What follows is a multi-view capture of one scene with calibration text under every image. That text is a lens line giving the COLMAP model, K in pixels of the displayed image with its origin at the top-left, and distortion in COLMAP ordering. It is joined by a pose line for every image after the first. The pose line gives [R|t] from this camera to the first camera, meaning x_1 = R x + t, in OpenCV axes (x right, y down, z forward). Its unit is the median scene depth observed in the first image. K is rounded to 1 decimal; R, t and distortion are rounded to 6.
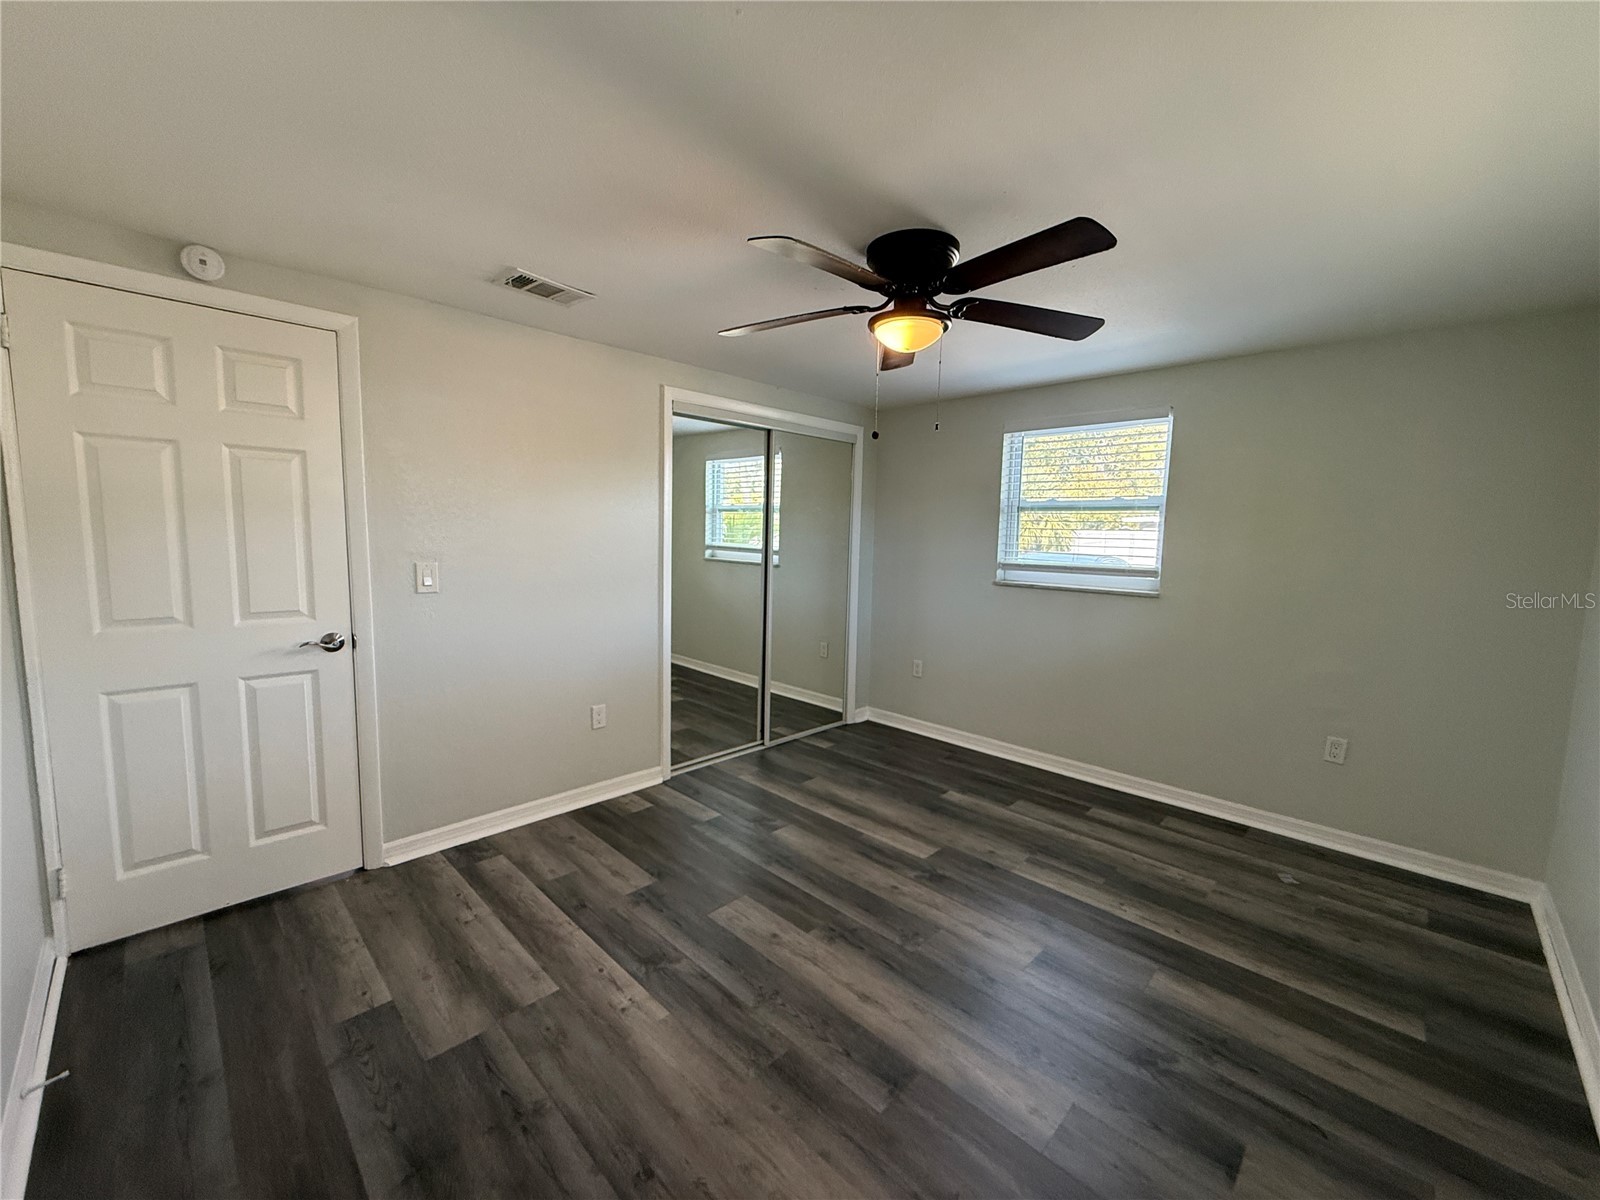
lens RADIAL K [[636.0, 0, 794.7], [0, 636.0, 598.2], [0, 0, 1]] dist [0.000362, 0.000069]
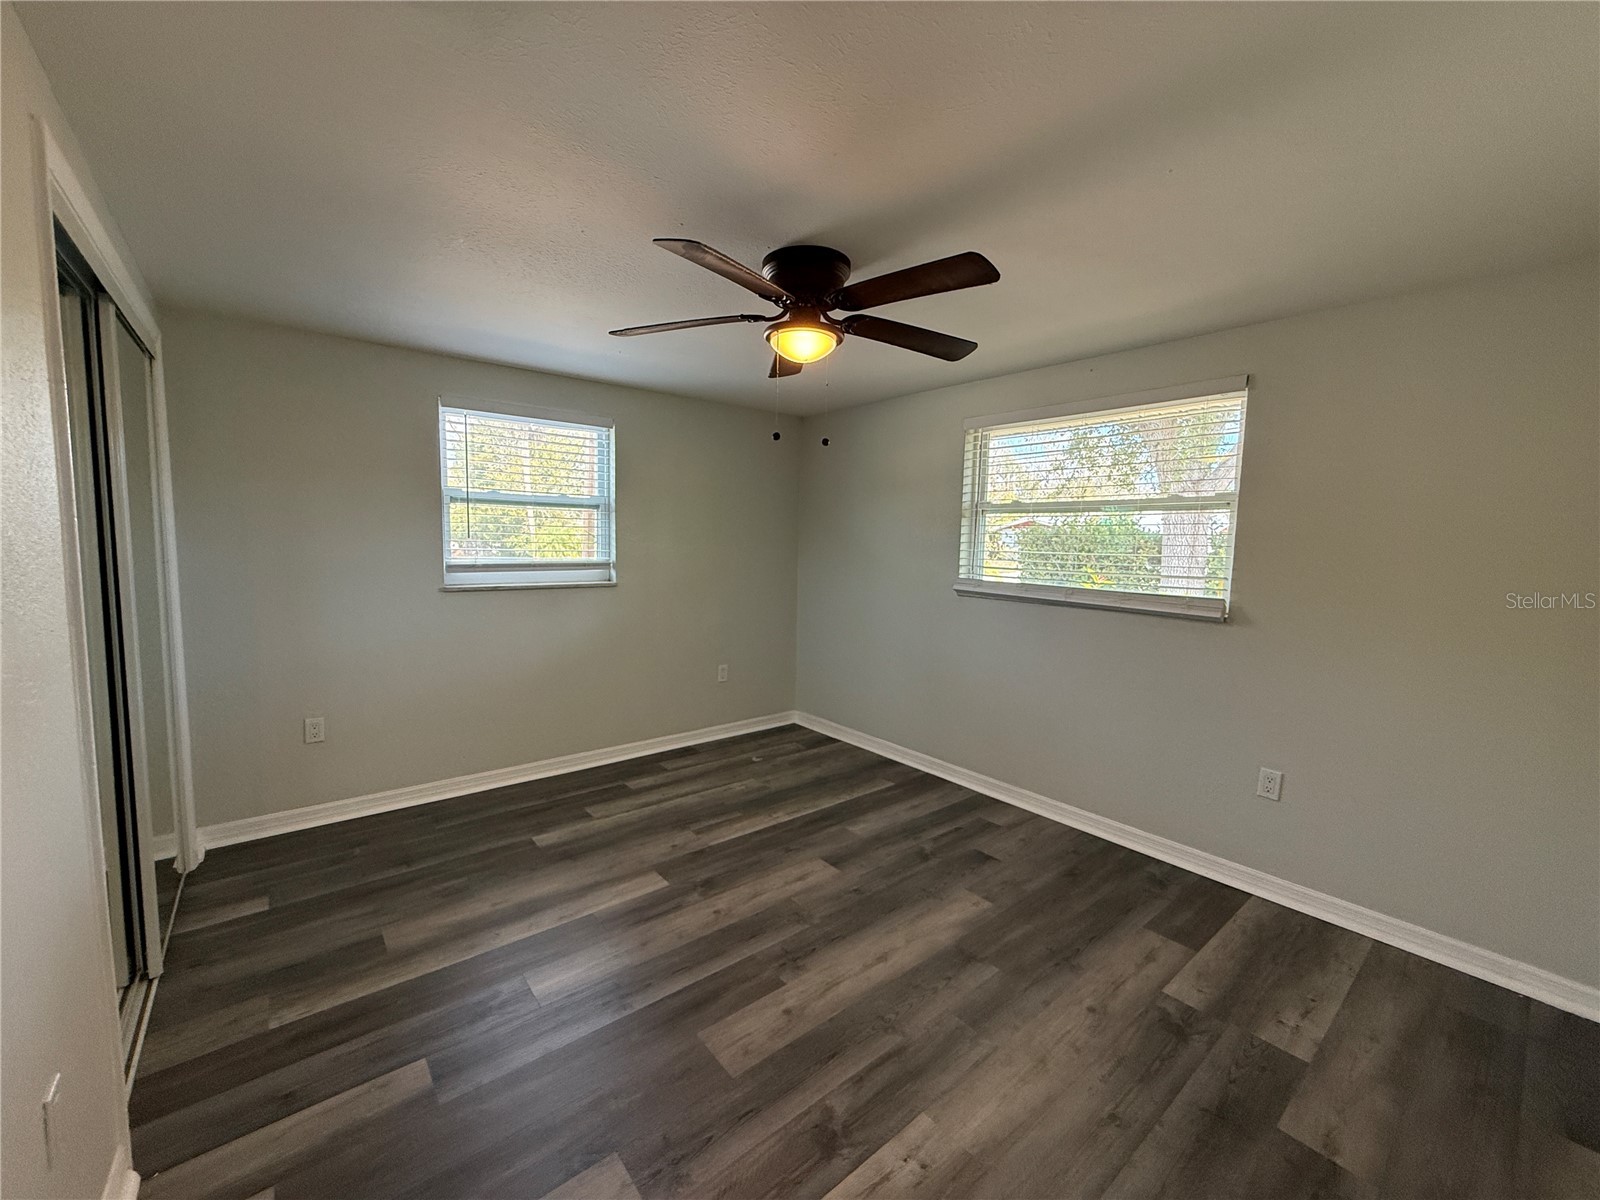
lens RADIAL K [[636.0, 0, 794.7], [0, 636.0, 598.2], [0, 0, 1]] dist [0.000362, 0.000069]
pose [[0.105323, -0.109805, 0.988357, -0.732625], [0.084476, 0.991281, 0.101127, -0.094318], [-0.990844, 0.072841, 0.113681, 0.768201]]
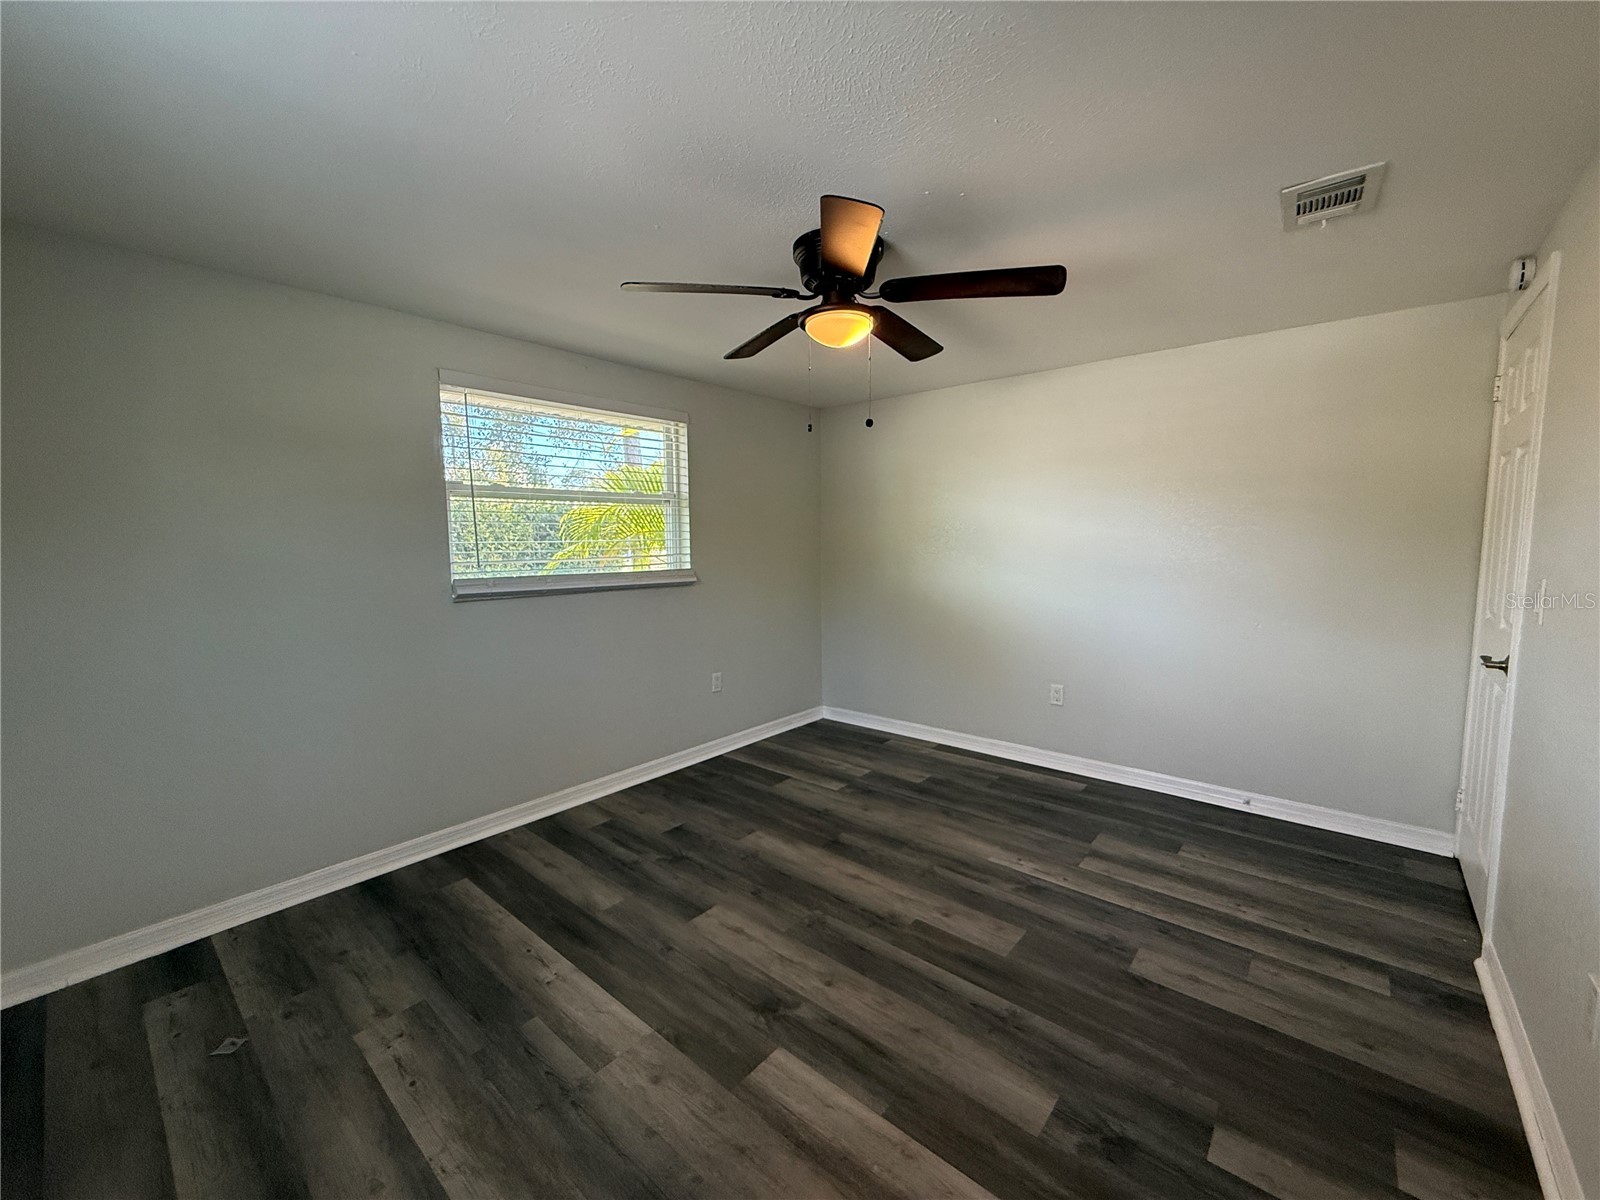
lens RADIAL K [[636.0, 0, 794.7], [0, 636.0, 598.2], [0, 0, 1]] dist [0.000362, 0.000069]
pose [[-0.997504, -0.005442, -0.070397, 0.262701], [-0.019266, 0.980170, 0.197218, -0.160517], [0.067928, 0.198082, -0.977829, 1.710173]]
